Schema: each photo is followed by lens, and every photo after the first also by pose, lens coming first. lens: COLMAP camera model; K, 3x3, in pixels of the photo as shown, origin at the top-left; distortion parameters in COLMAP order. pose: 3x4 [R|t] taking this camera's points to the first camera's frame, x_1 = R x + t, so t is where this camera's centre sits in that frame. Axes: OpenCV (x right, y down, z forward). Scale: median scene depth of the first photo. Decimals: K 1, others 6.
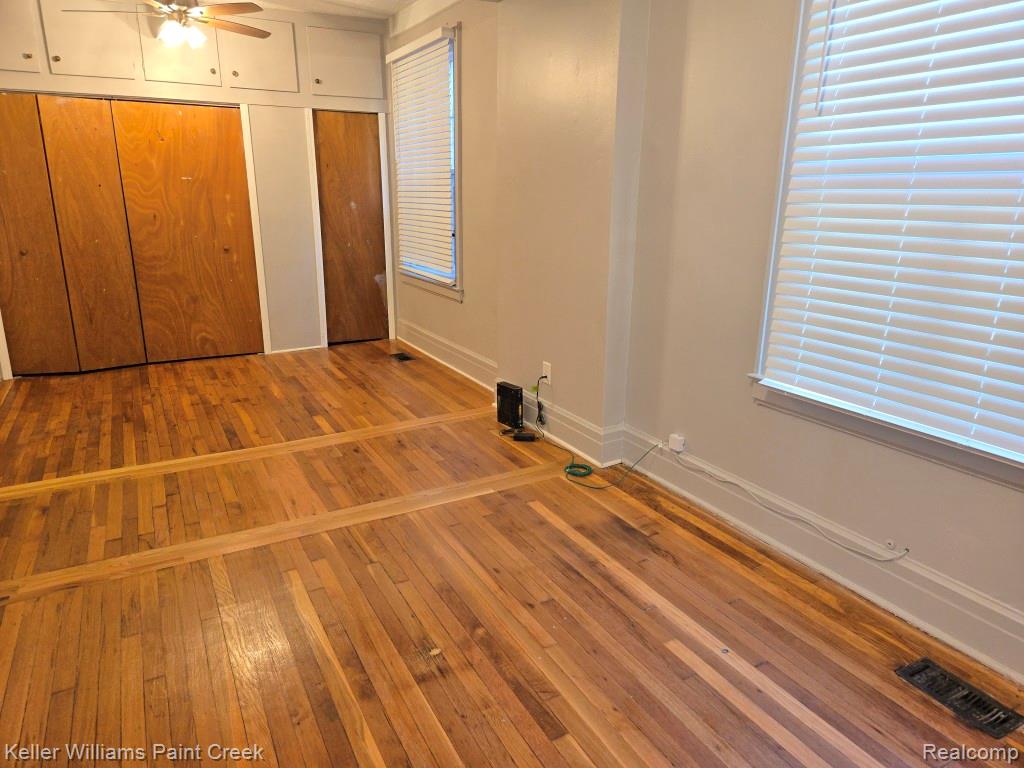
lens RADIAL K [[687.1, 0, 513.0], [0, 687.1, 374.3], [0, 0, 1]] dist [0.053214, -0.034775]
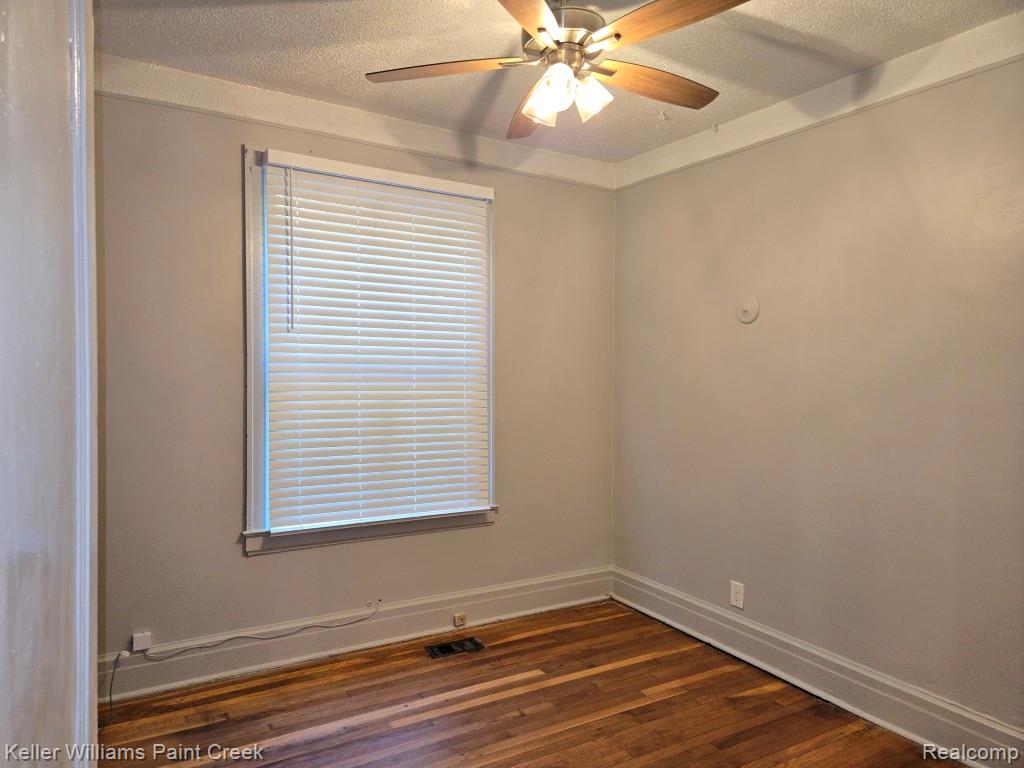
lens RADIAL K [[687.1, 0, 511.0], [0, 687.1, 388.9], [0, 0, 1]] dist [0.053214, -0.034775]
pose [[-0.047410, -0.035266, 0.998253, -0.584033], [0.246591, 0.968032, 0.045910, -0.123433], [-0.967959, 0.248337, -0.037198, 0.379398]]
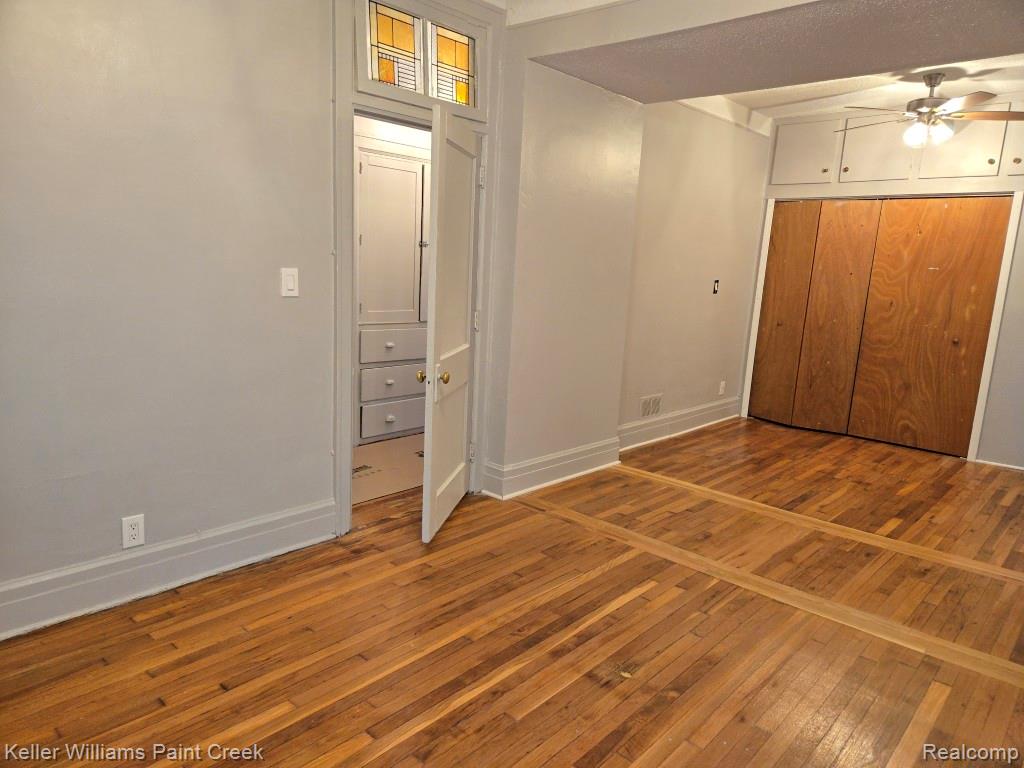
lens RADIAL K [[687.1, 0, 512.1], [0, 687.1, 390.1], [0, 0, 1]] dist [0.053214, -0.034775]
pose [[0.319311, 0.185505, -0.929316, 0.420313], [-0.286694, 0.953609, 0.091847, -0.044879], [0.903242, 0.237101, 0.357681, 0.179926]]
